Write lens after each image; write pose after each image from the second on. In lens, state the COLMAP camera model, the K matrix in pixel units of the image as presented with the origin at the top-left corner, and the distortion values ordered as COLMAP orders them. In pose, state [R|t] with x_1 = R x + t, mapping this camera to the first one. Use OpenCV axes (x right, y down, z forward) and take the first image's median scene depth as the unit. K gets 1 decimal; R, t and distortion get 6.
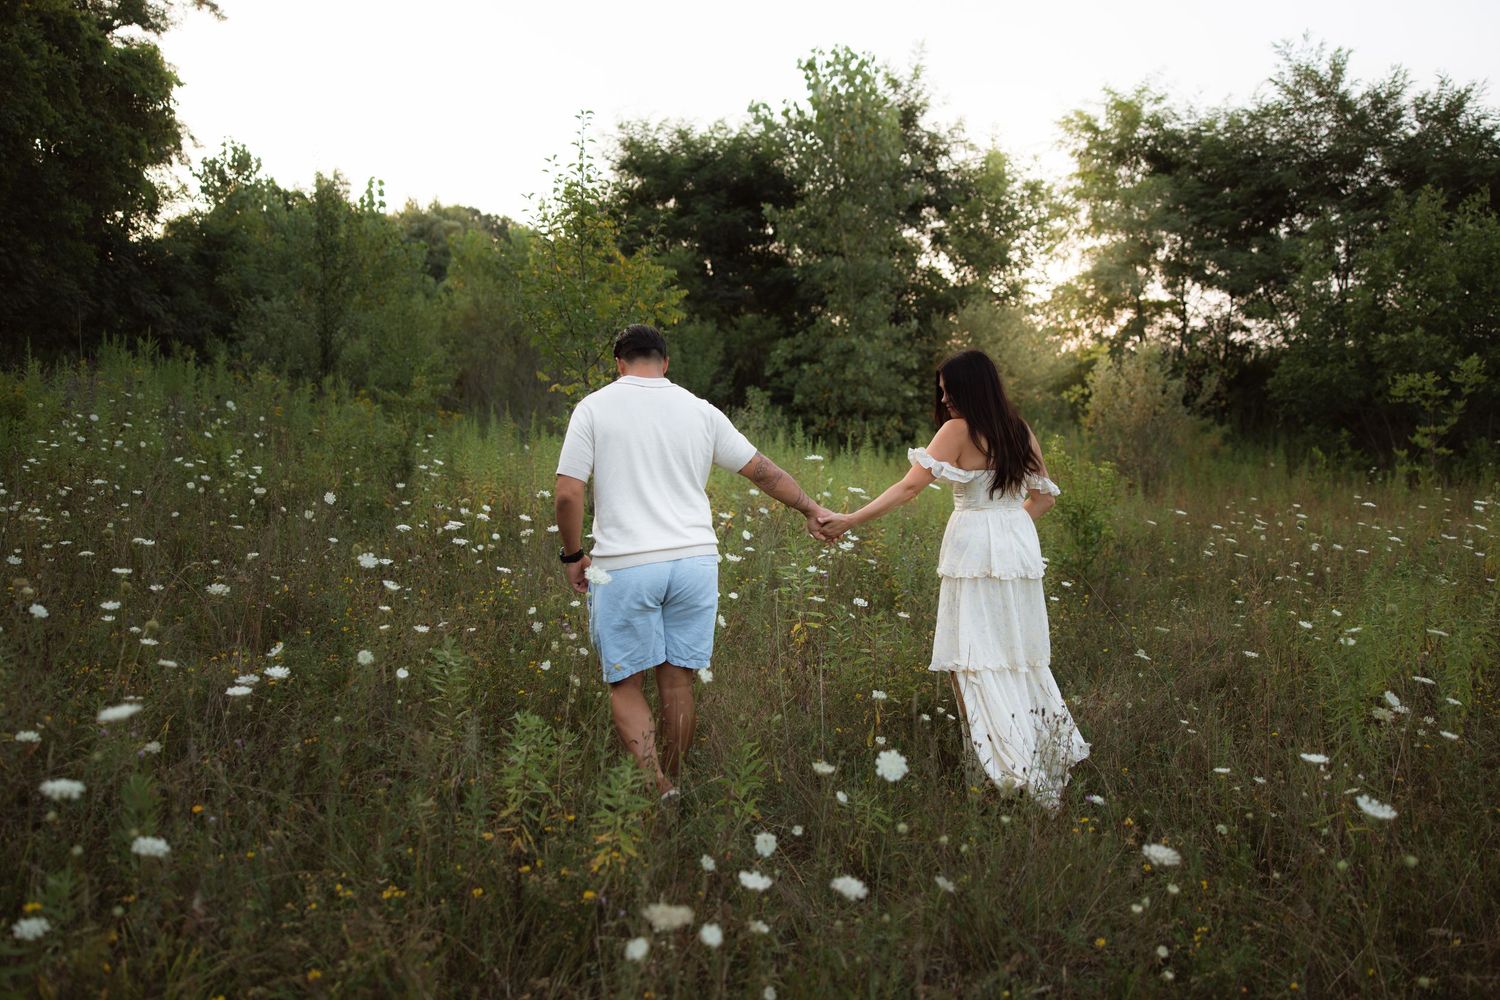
lens RADIAL K [[1406.7, 0, 750.9], [0, 1406.7, 501.1], [0, 0, 1]] dist [0.014547, 0.000000]
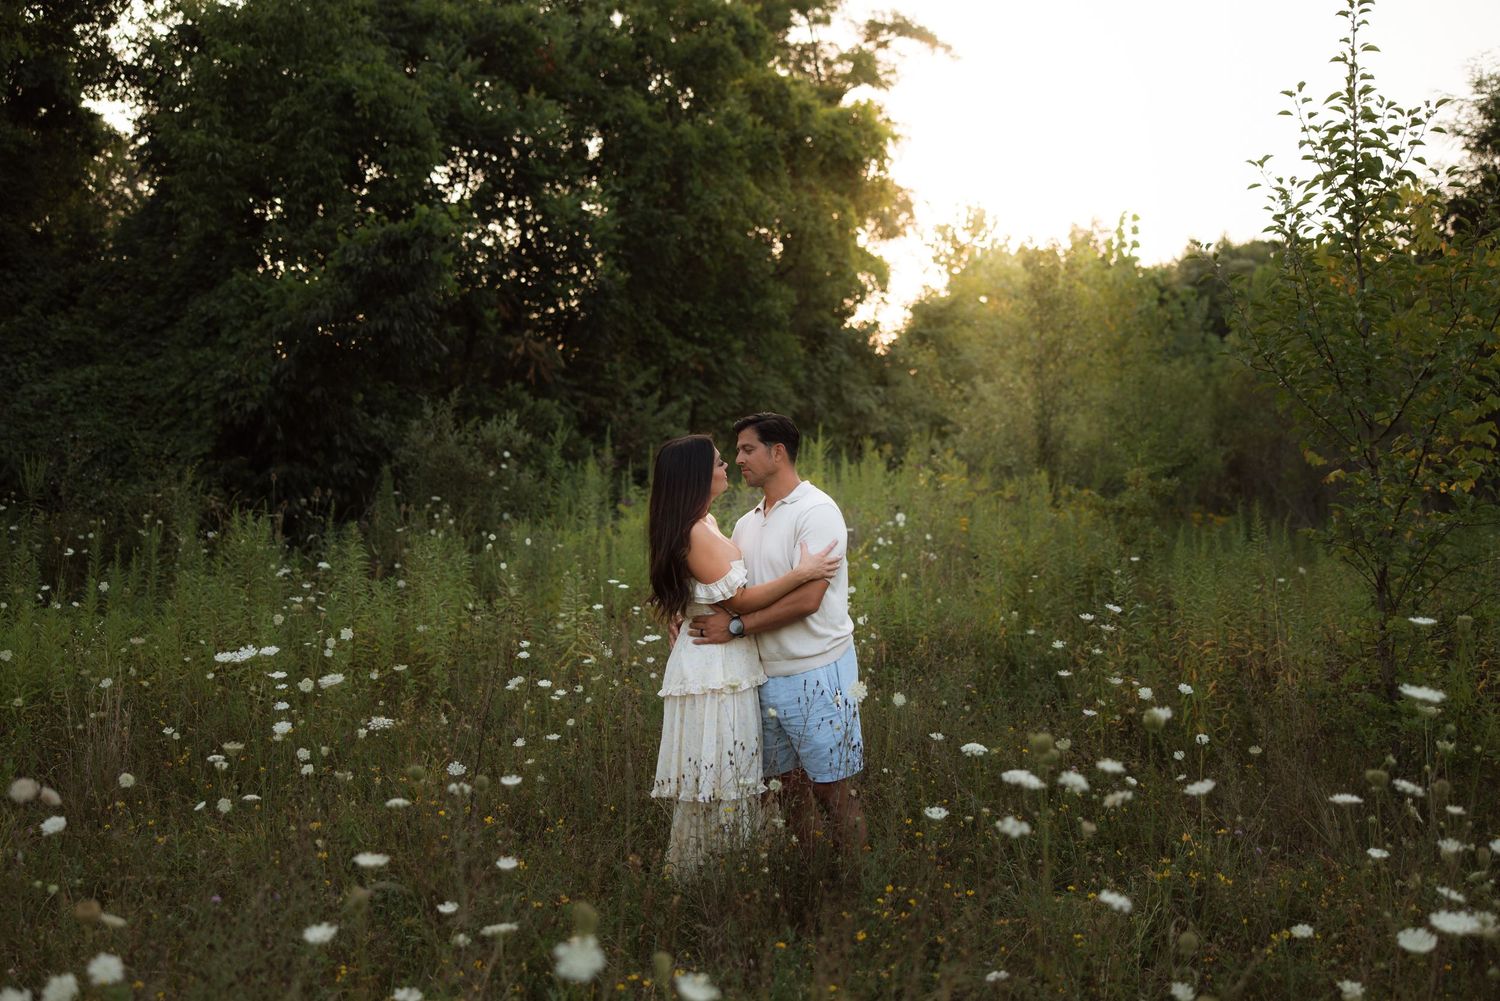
lens RADIAL K [[1471.1, 0, 743.6], [0, 1471.1, 506.9], [0, 0, 1]] dist [0.024750, 0.000000]
pose [[0.831742, -0.038889, -0.553798, 0.001418], [0.005798, 0.998098, -0.061380, -0.020508], [0.555132, 0.047842, 0.830385, 0.228408]]
